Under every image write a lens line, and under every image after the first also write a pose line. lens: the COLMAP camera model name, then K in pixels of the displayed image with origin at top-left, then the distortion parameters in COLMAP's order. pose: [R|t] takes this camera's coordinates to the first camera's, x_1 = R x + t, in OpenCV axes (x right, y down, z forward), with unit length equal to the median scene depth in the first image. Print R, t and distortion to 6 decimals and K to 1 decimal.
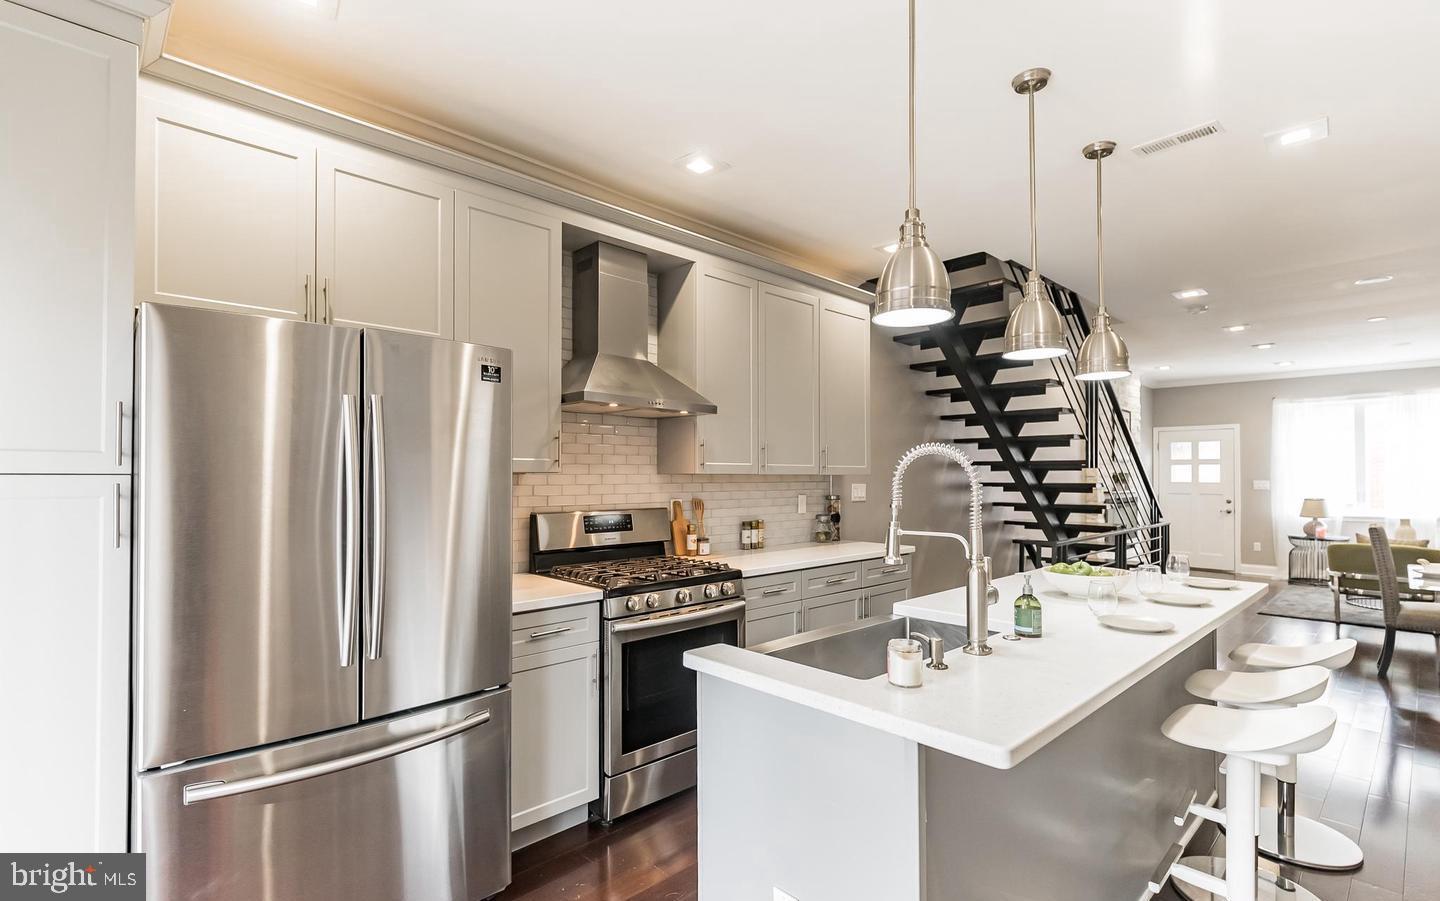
lens RADIAL K [[665.8, 0, 714.2], [0, 665.8, 474.3], [0, 0, 1]] dist [0.000872, -0.000563]
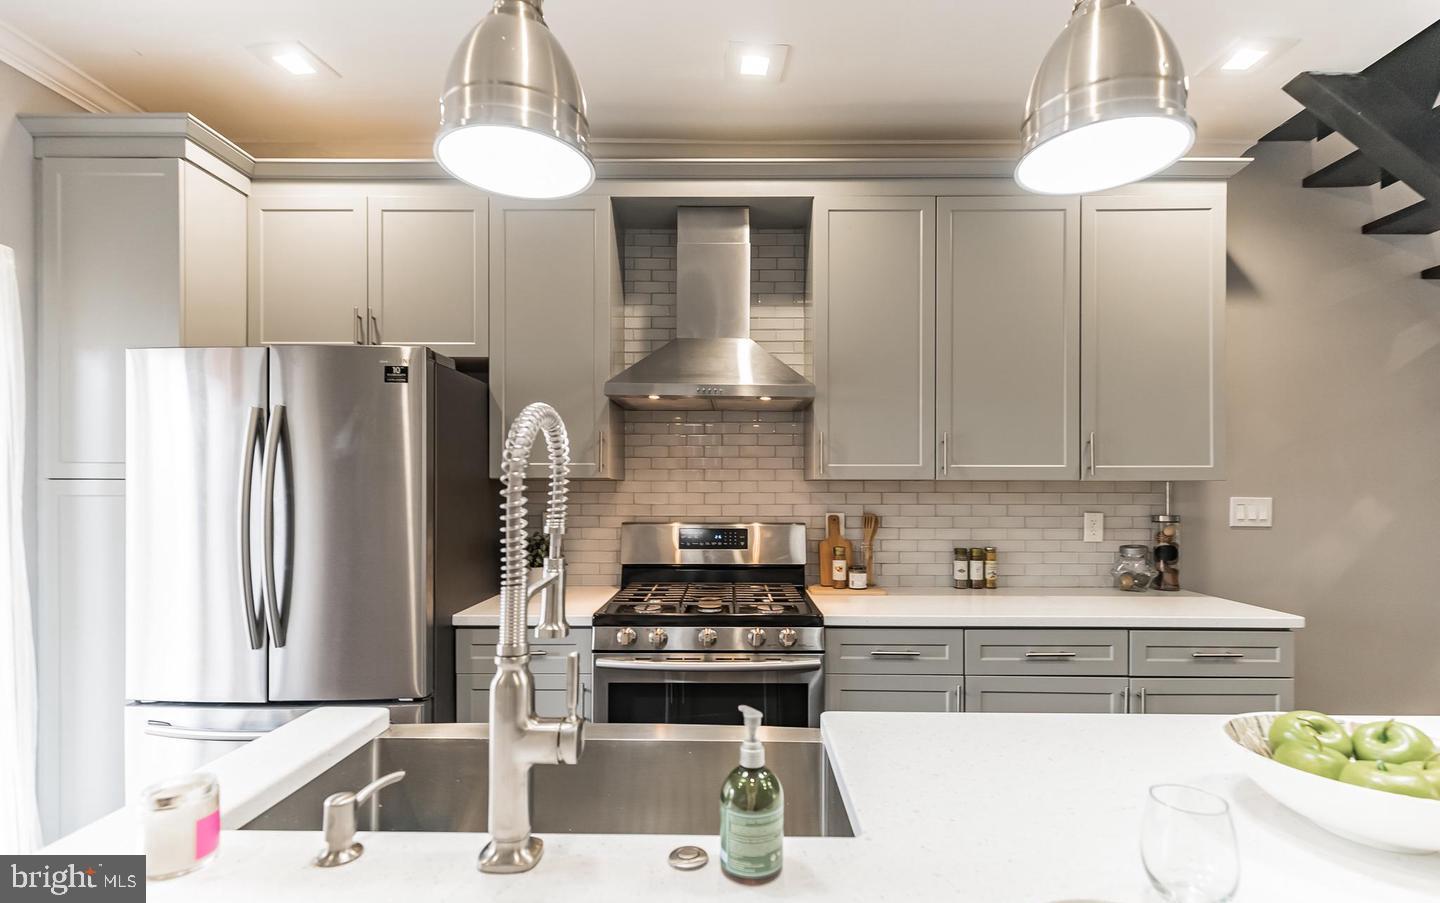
lens RADIAL K [[654.6, 0, 724.6], [0, 654.6, 490.5], [0, 0, 1]] dist [0.001383, 0.000032]
pose [[0.721018, 0.007351, -0.692877, 0.368844], [-0.000242, 0.999946, 0.010357, 0.003384], [0.692916, -0.007300, 0.720981, 0.354061]]
